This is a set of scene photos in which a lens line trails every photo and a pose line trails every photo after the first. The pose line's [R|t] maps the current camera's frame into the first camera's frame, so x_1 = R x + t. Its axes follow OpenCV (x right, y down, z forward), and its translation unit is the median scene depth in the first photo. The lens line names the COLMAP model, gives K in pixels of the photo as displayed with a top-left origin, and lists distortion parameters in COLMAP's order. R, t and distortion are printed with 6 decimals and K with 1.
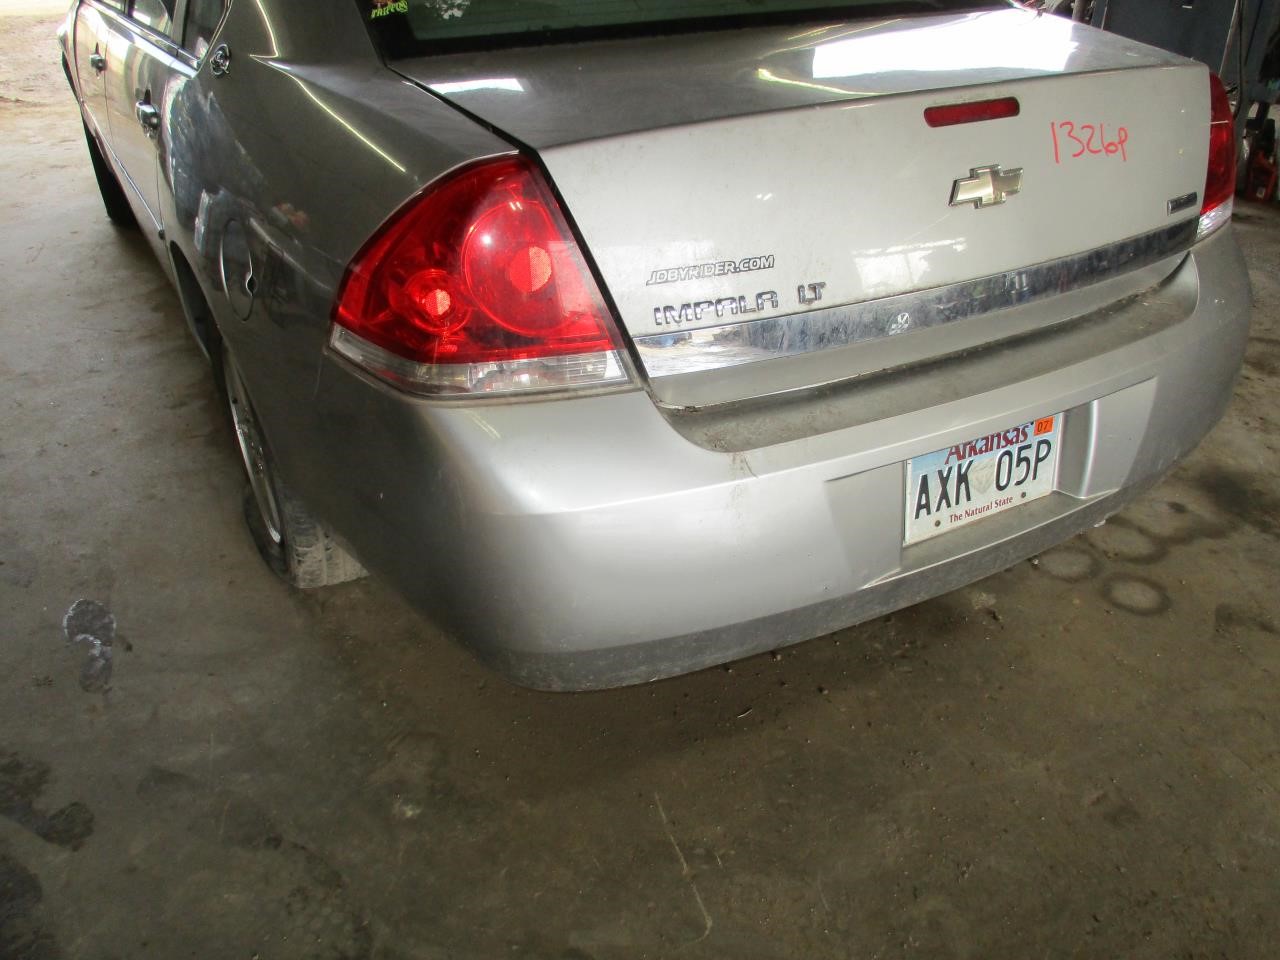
lens RADIAL K [[1095.5, 0, 640.0], [0, 1095.5, 480.0], [0, 0, 1]] dist [-0.009374, 0.055669]
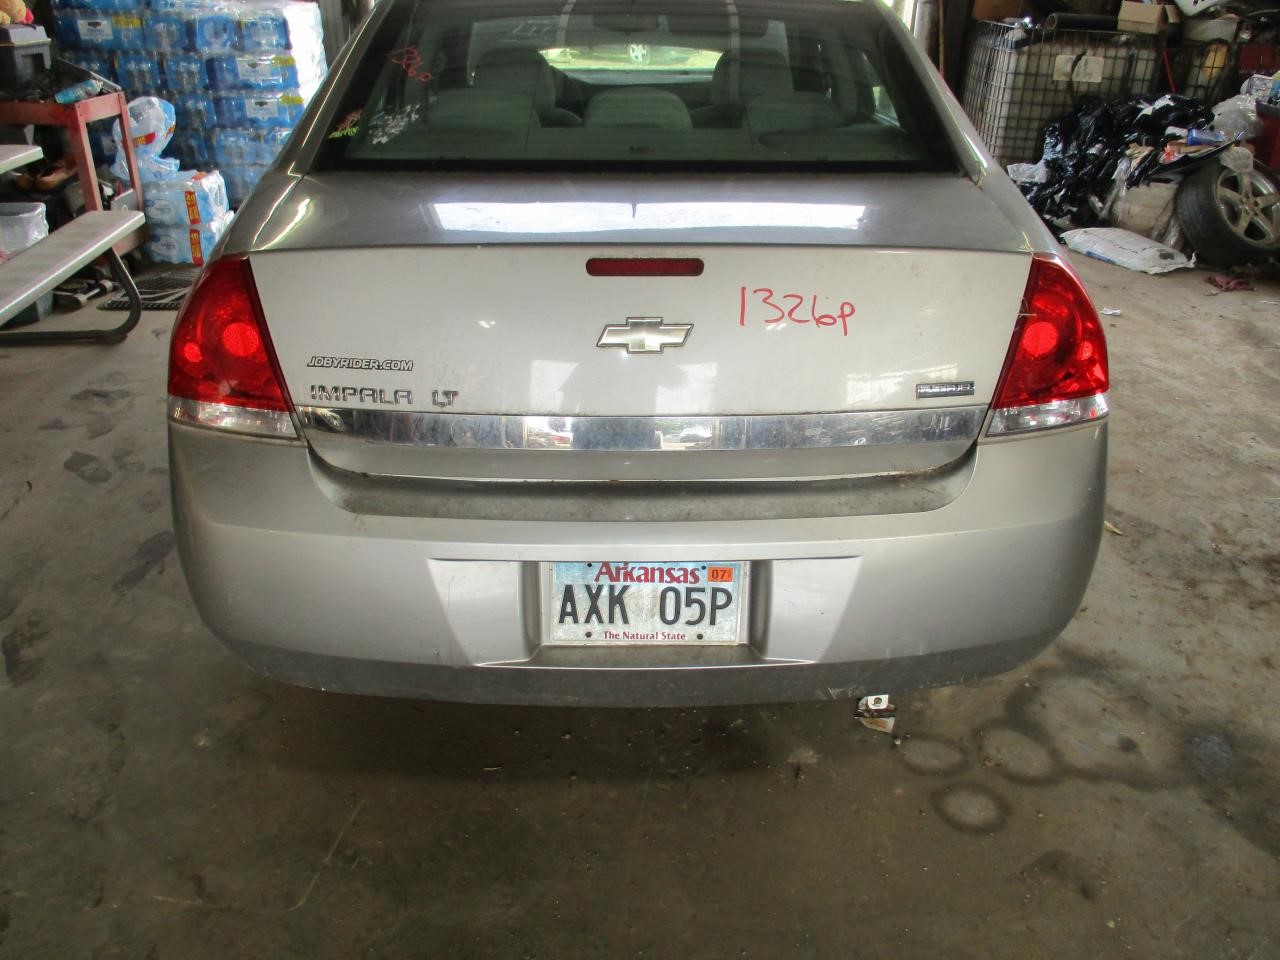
lens RADIAL K [[1095.5, 0, 640.0], [0, 1095.5, 480.0], [0, 0, 1]] dist [-0.009374, 0.055669]
pose [[0.860695, 0.210897, -0.463387, 0.784739], [-0.246466, 0.969006, -0.016770, -0.102328], [0.445488, 0.128643, 0.885998, 0.053161]]
